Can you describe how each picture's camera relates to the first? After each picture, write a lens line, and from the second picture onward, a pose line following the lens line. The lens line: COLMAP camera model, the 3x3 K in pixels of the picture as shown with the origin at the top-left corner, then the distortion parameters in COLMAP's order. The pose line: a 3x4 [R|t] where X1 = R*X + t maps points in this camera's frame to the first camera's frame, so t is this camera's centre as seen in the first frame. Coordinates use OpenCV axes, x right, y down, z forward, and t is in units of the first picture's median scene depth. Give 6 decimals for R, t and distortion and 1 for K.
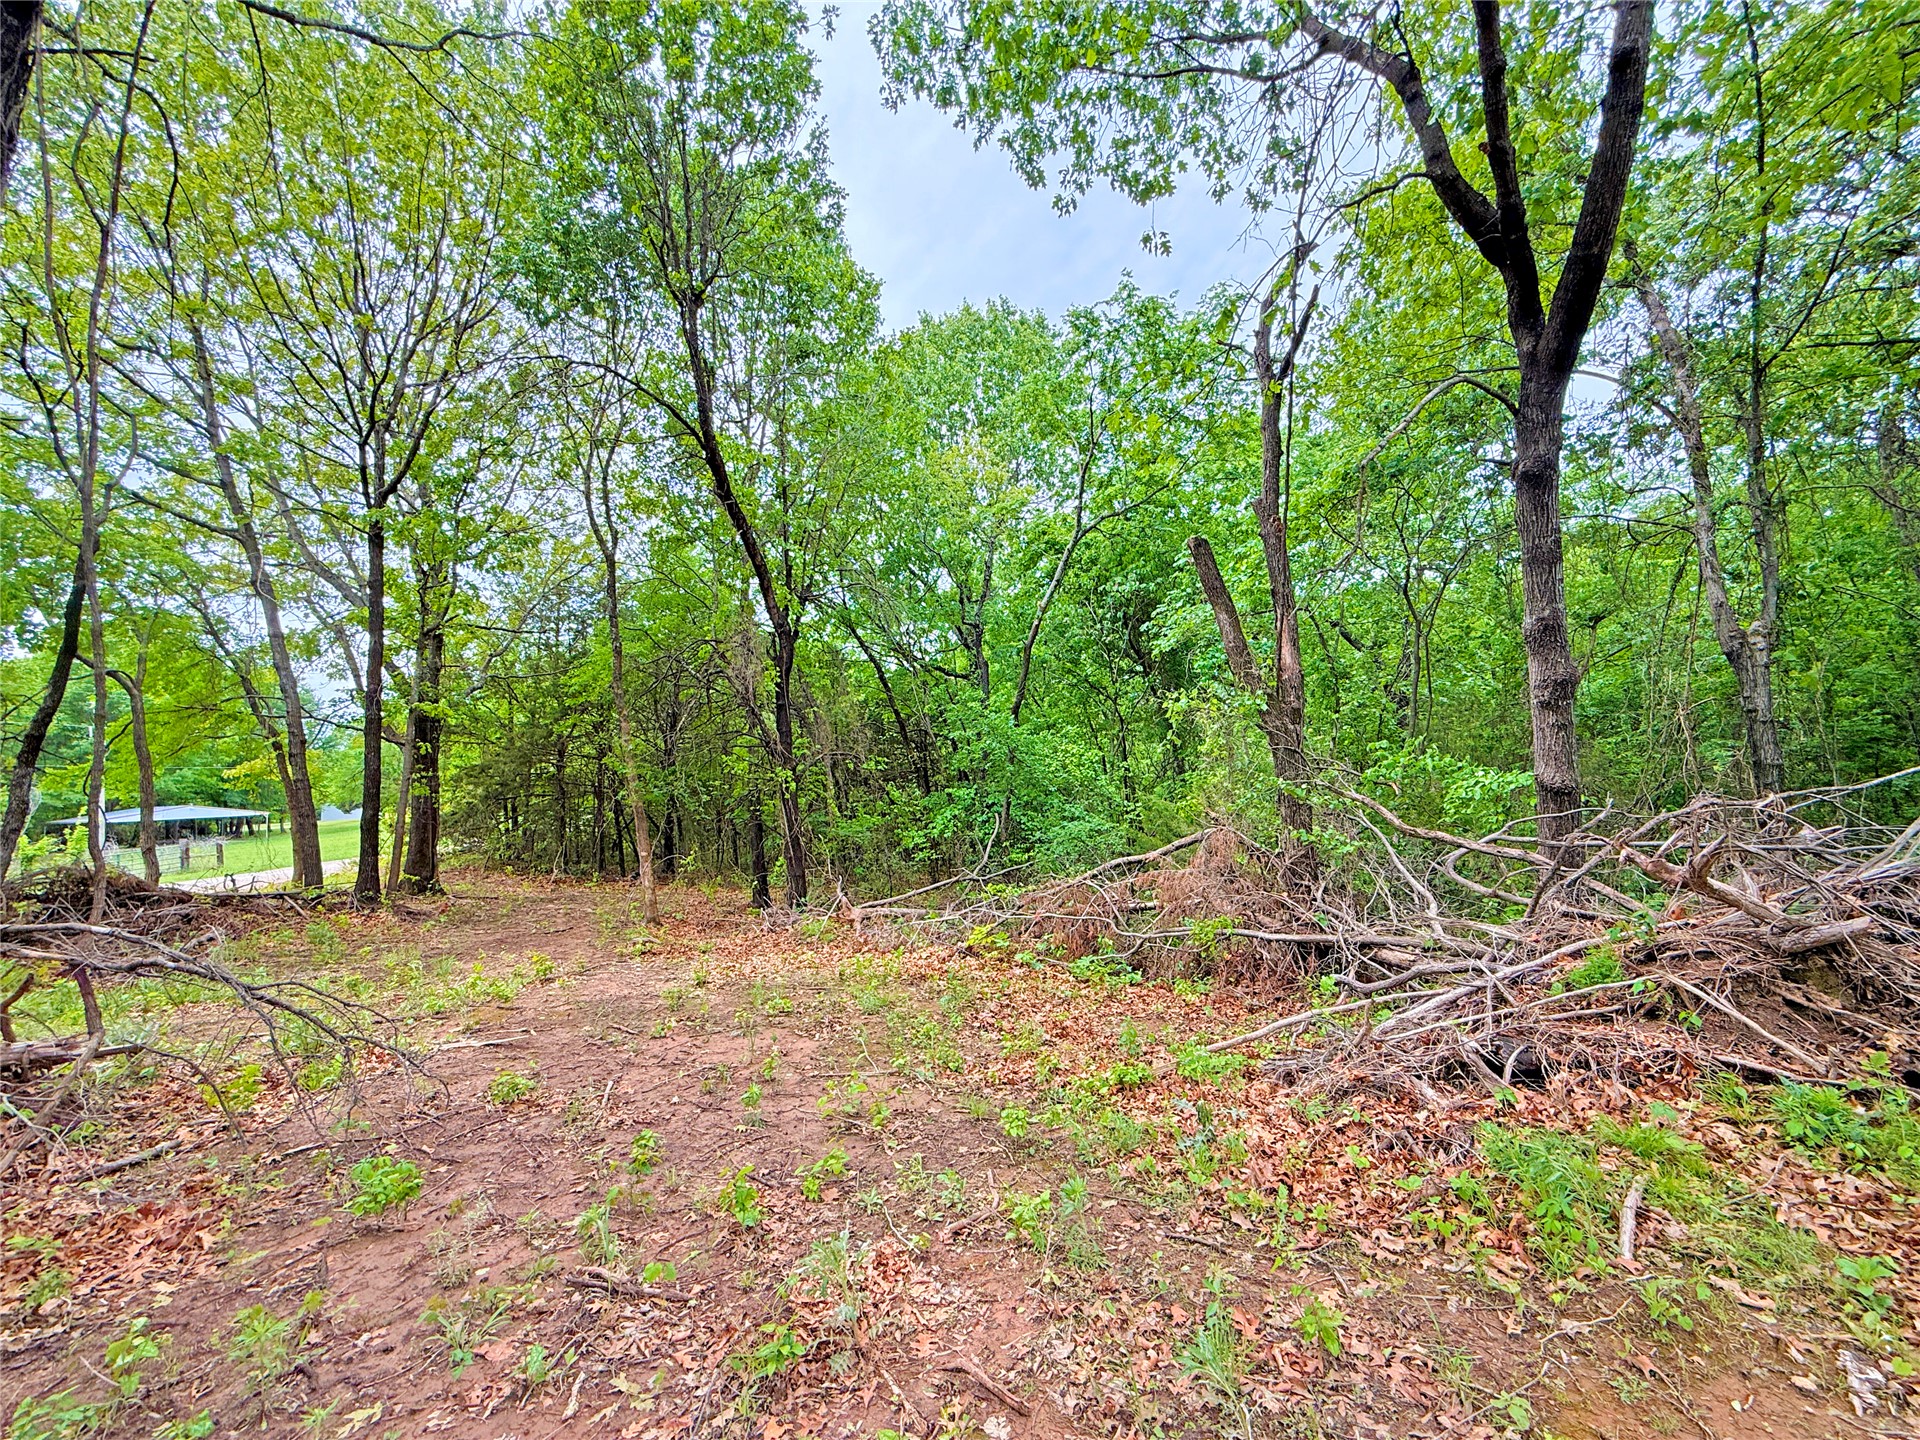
lens RADIAL K [[762.7, 0, 960.9], [0, 762.7, 724.6], [0, 0, 1]] dist [0.000946, -0.000340]
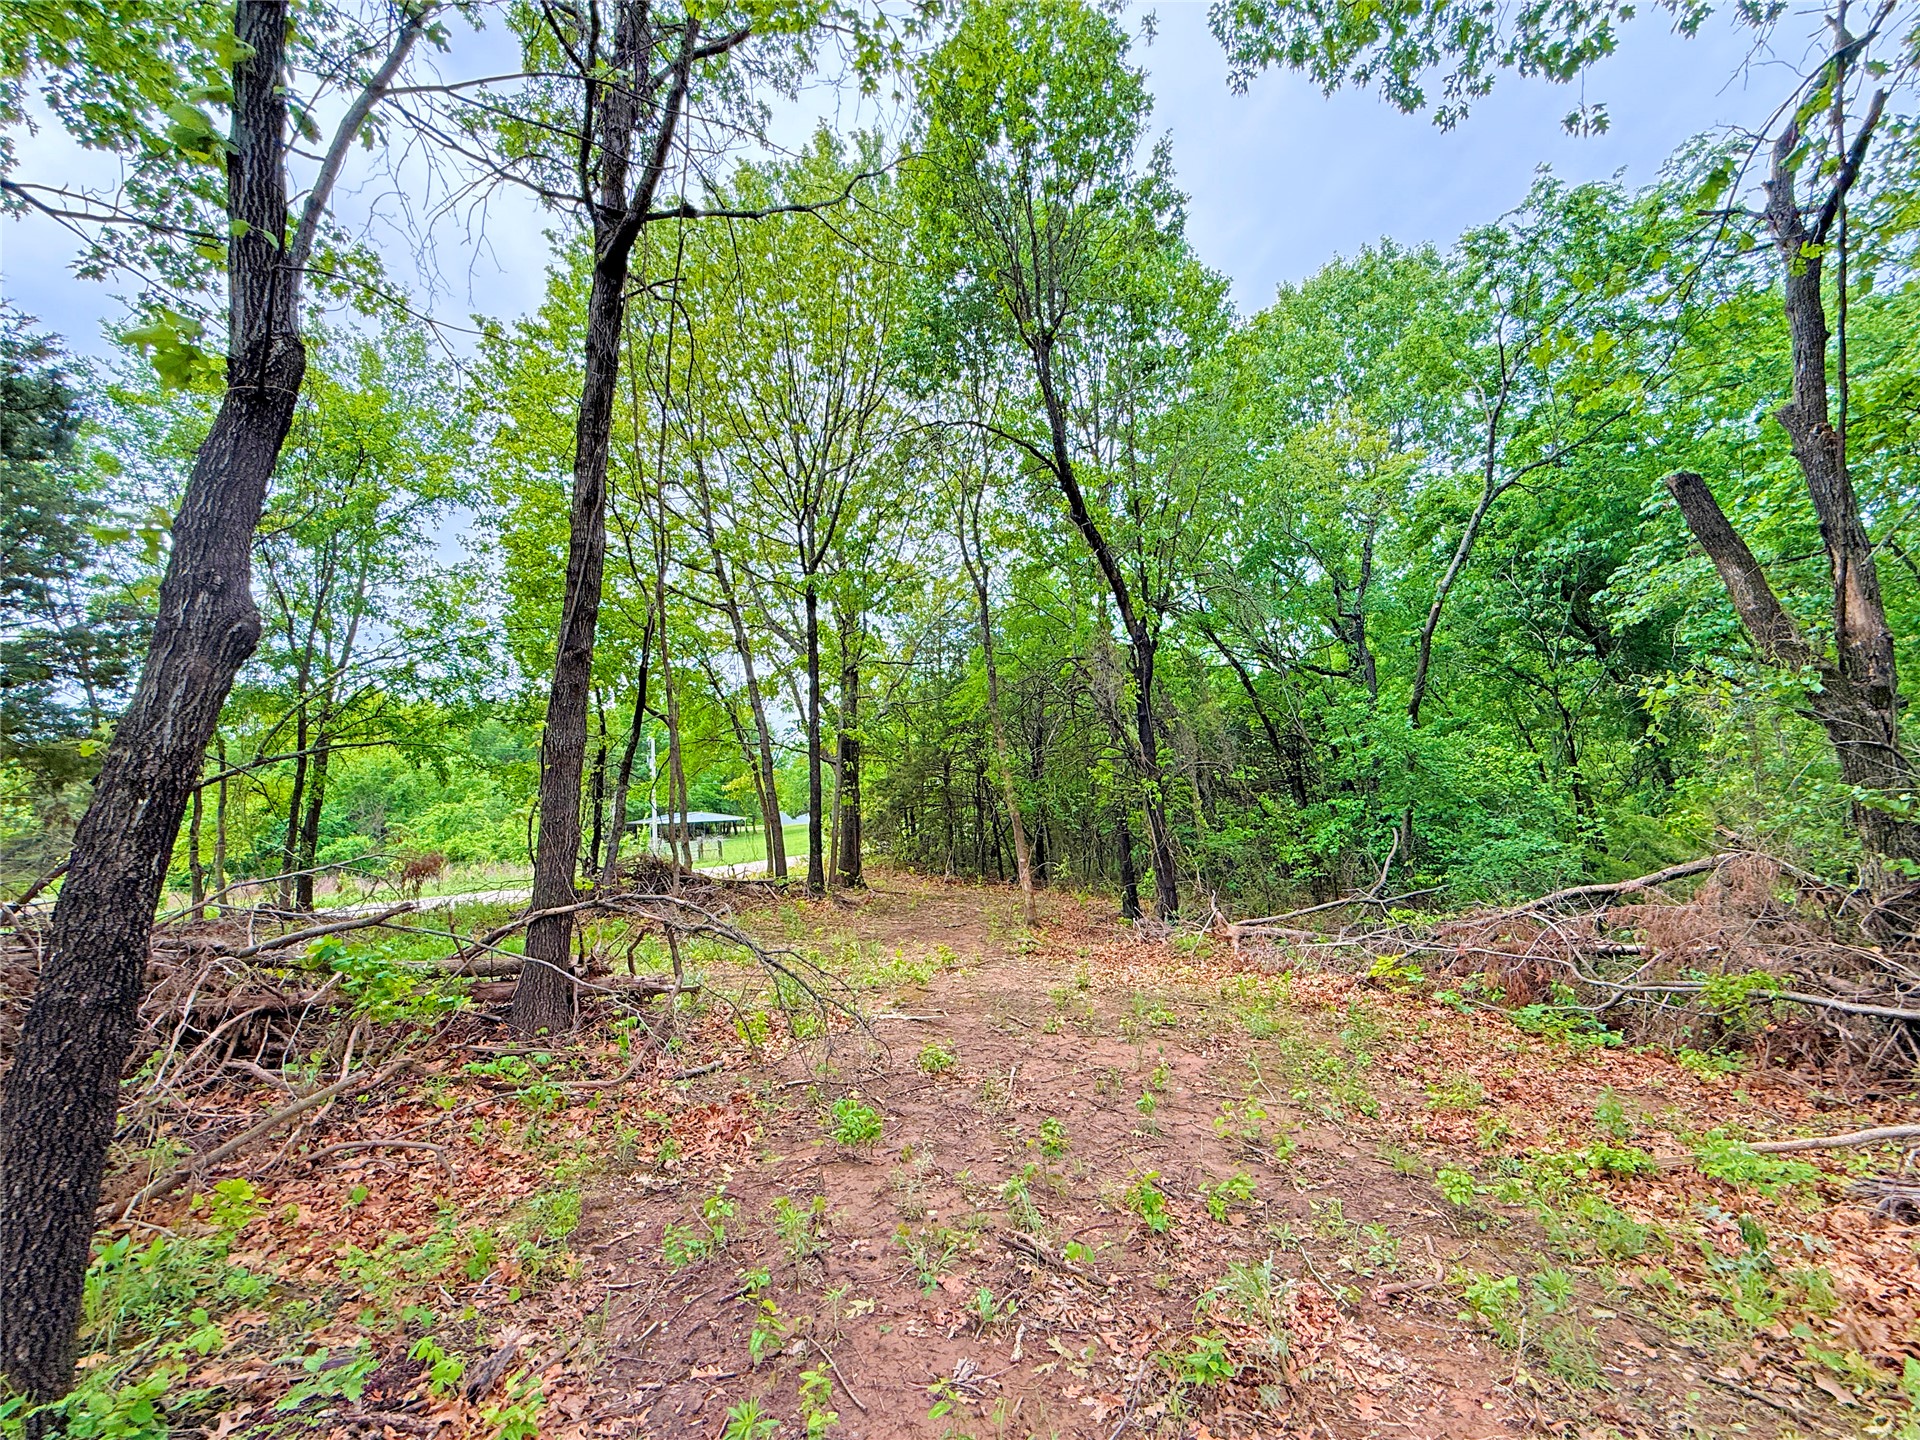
lens RADIAL K [[762.7, 0, 956.8], [0, 762.7, 723.2], [0, 0, 1]] dist [0.000946, -0.000340]
pose [[0.894628, -0.044641, -0.444577, -0.013133], [0.037993, 0.998993, -0.023858, -0.003144], [0.445194, 0.004453, 0.895423, -0.015079]]
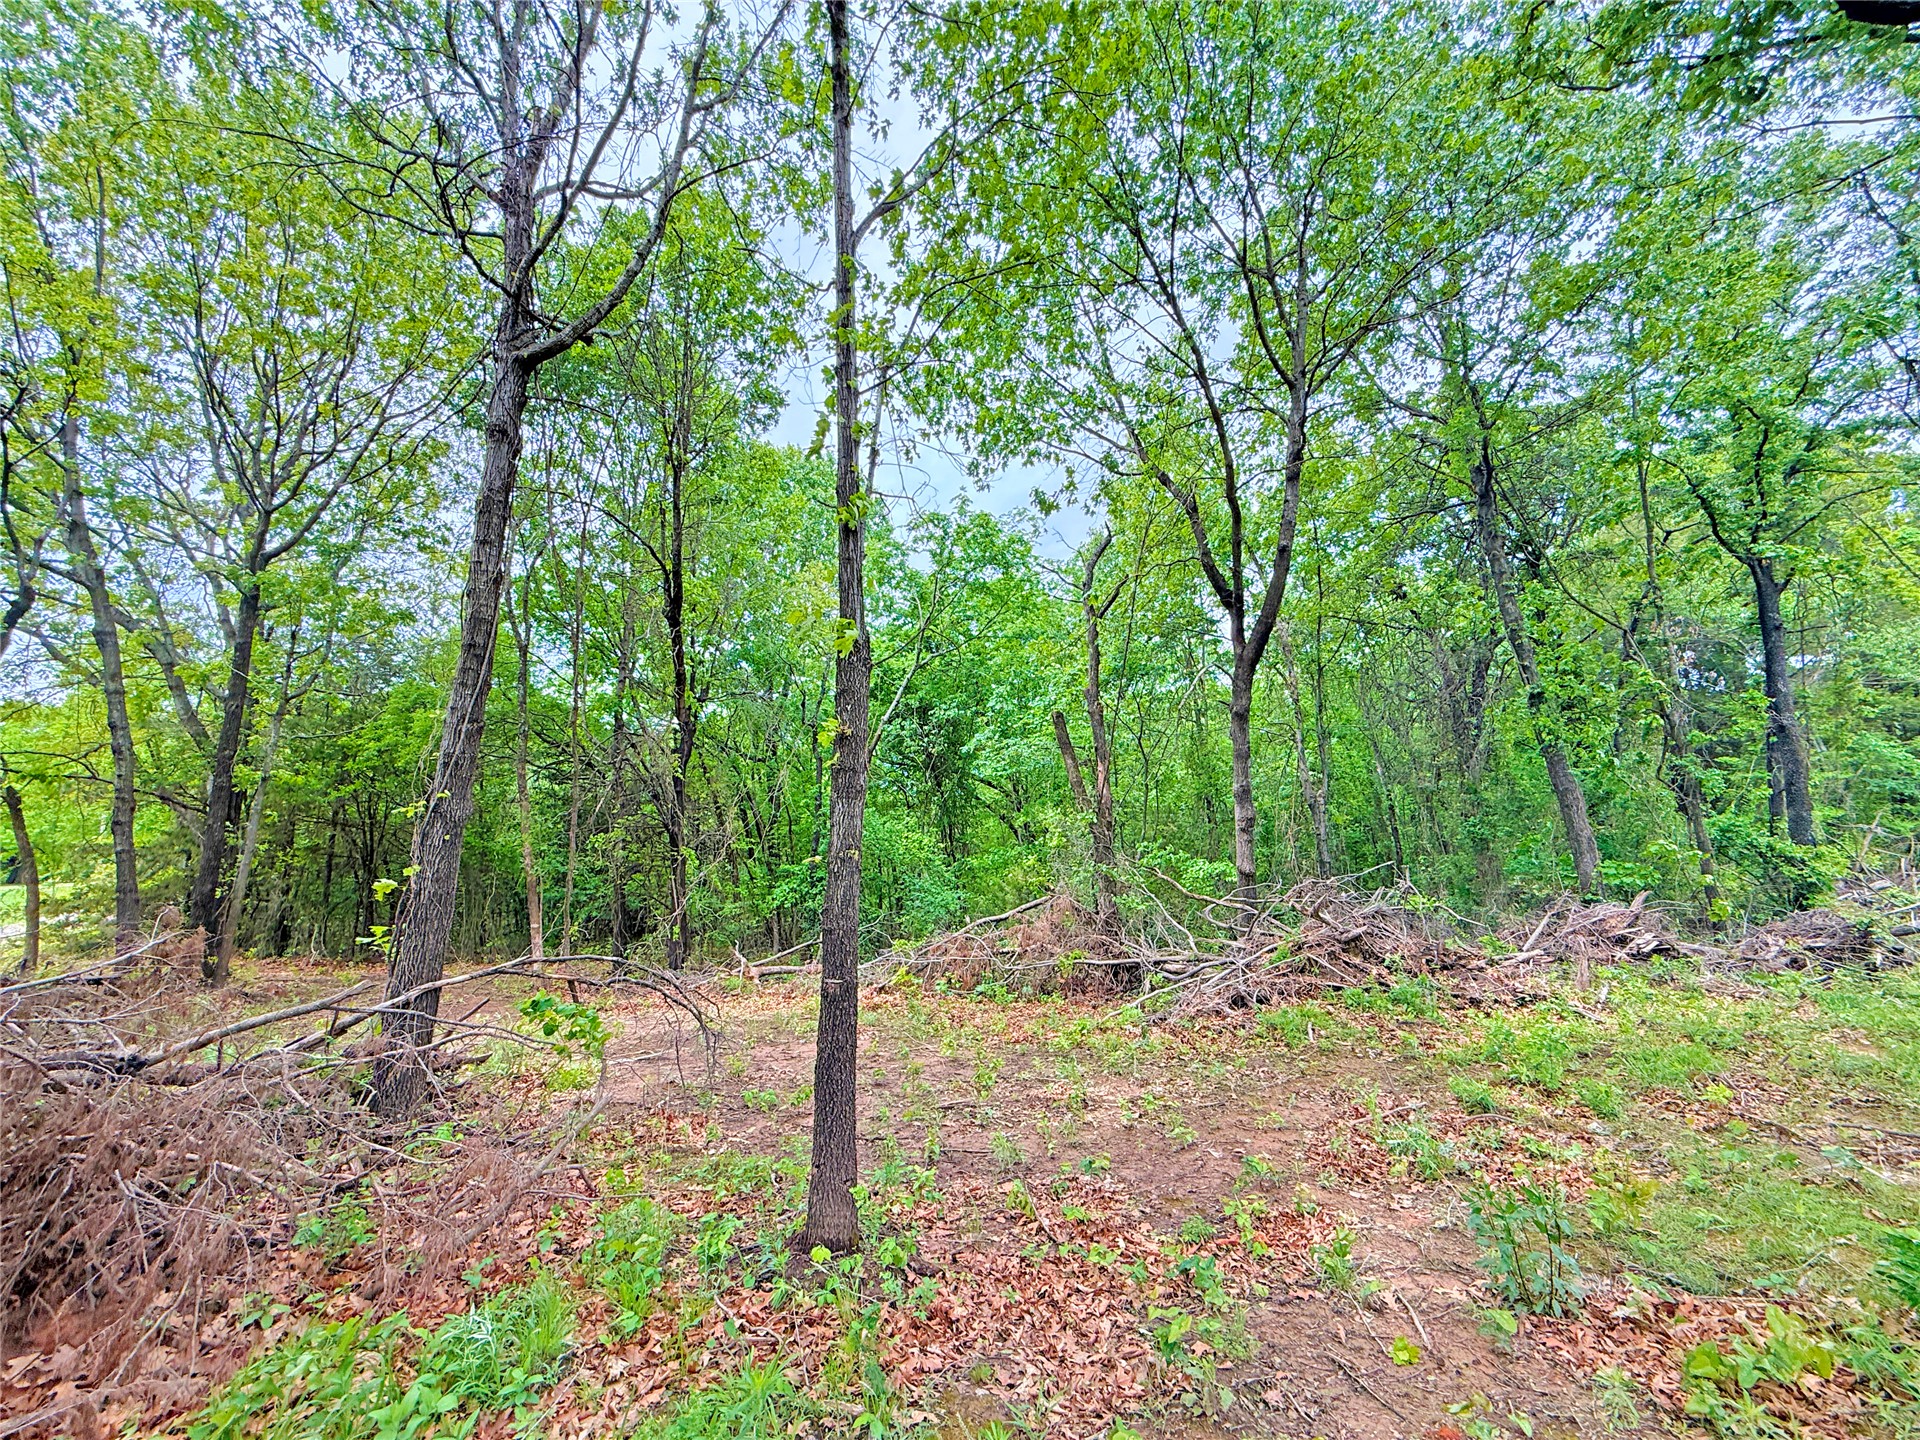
lens RADIAL K [[762.7, 0, 955.7], [0, 762.7, 720.3], [0, 0, 1]] dist [0.000946, -0.000340]
pose [[0.920659, 0.084221, 0.381173, -0.453135], [-0.045605, 0.992968, -0.109246, -0.038318], [-0.387694, 0.083195, 0.918026, -0.355438]]
